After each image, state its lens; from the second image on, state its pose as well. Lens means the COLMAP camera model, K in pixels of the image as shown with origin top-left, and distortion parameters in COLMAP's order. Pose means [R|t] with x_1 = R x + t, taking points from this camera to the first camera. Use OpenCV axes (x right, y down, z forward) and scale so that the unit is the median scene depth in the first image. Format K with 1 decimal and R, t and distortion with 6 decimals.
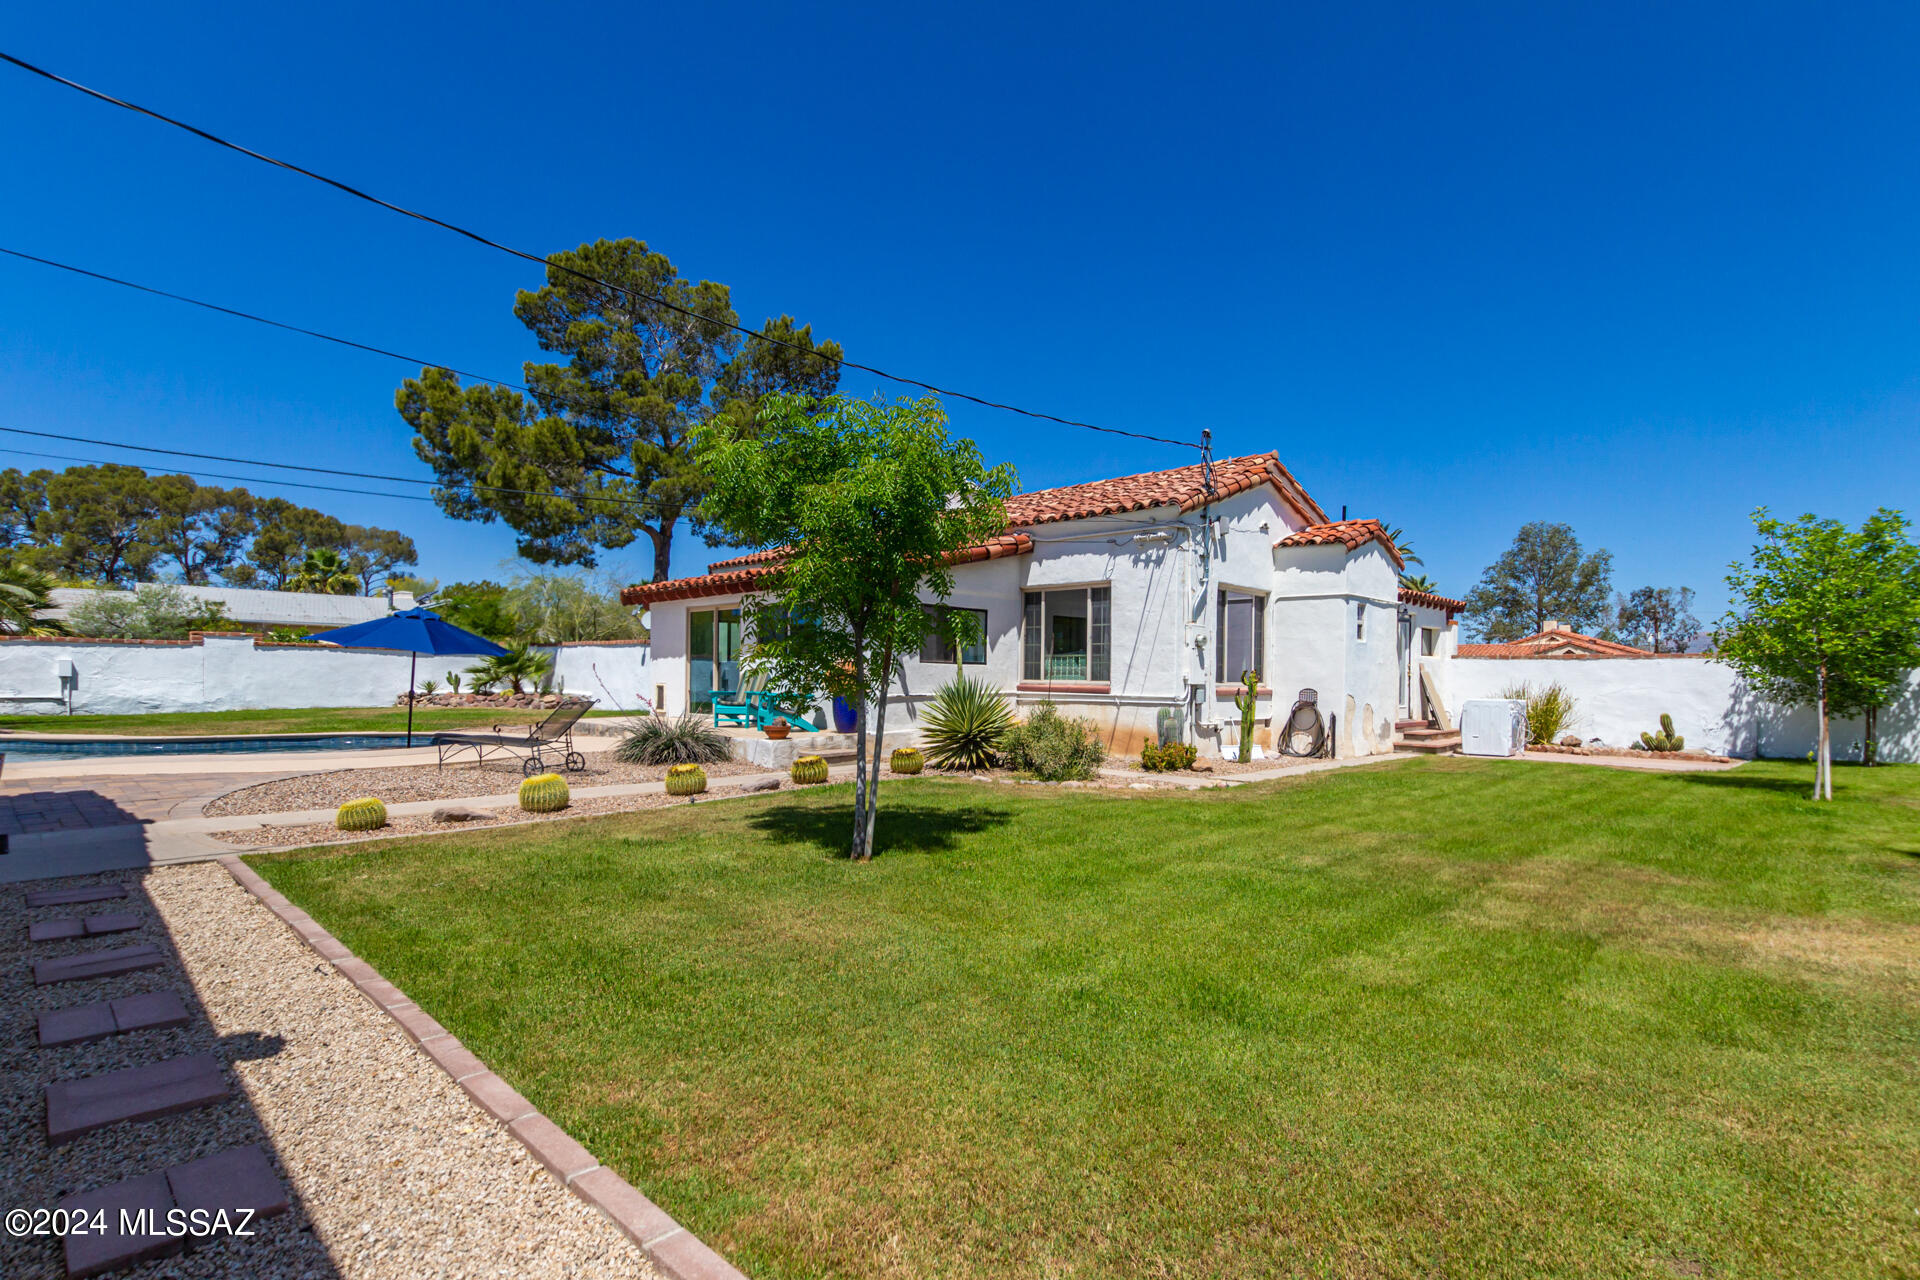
lens RADIAL K [[925.3, 0, 981.9], [0, 925.3, 674.2], [0, 0, 1]] dist [0.002307, 0.000609]
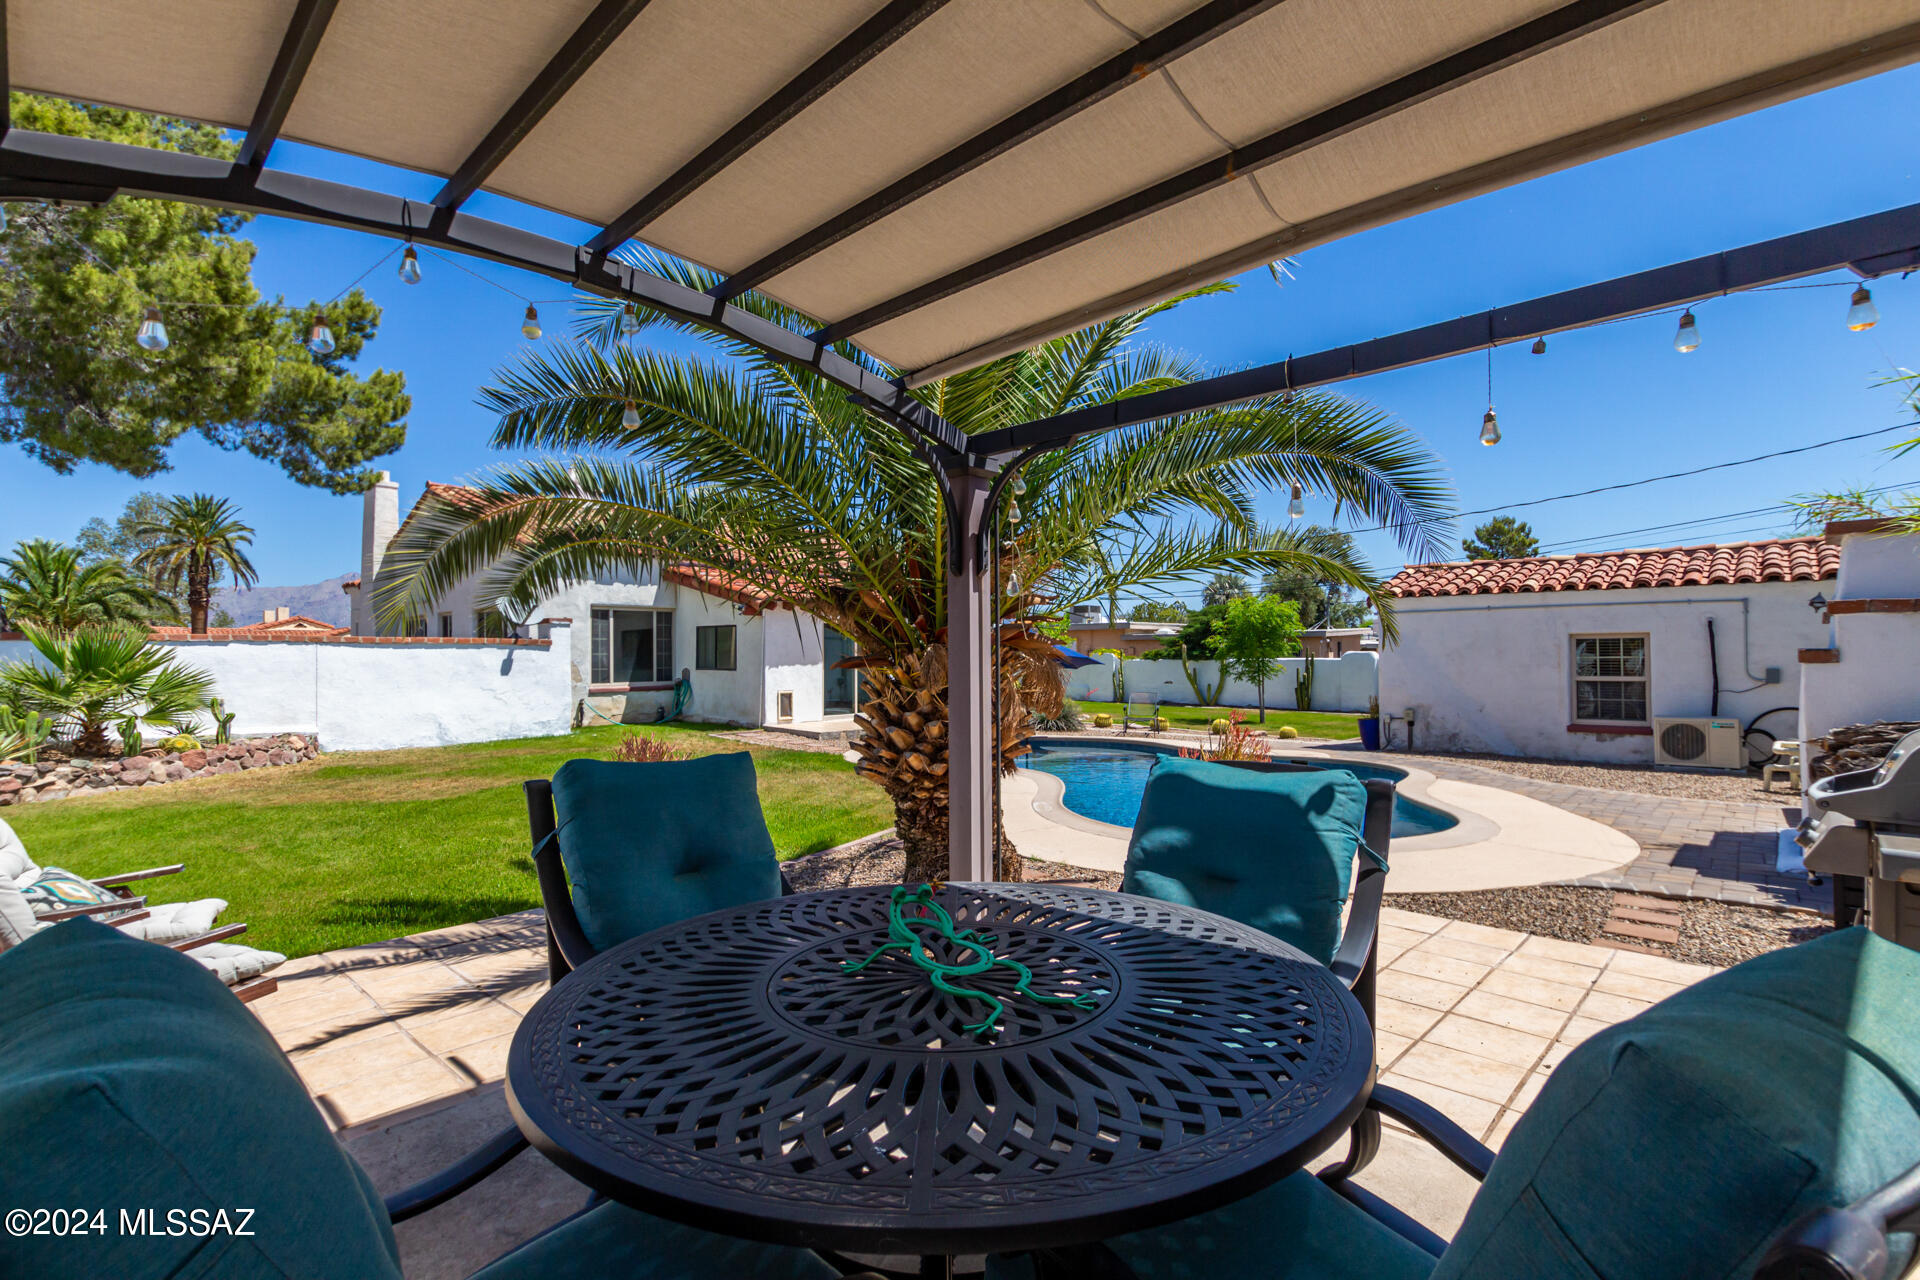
lens RADIAL K [[877.5, 0, 955.0], [0, 877.5, 646.3], [0, 0, 1]] dist [0.003774, -0.000281]
pose [[-0.012632, 0.001477, 0.999919, -0.983097], [0.003674, 0.999992, -0.001431, -0.027608], [-0.999913, 0.003656, -0.012637, 0.619990]]
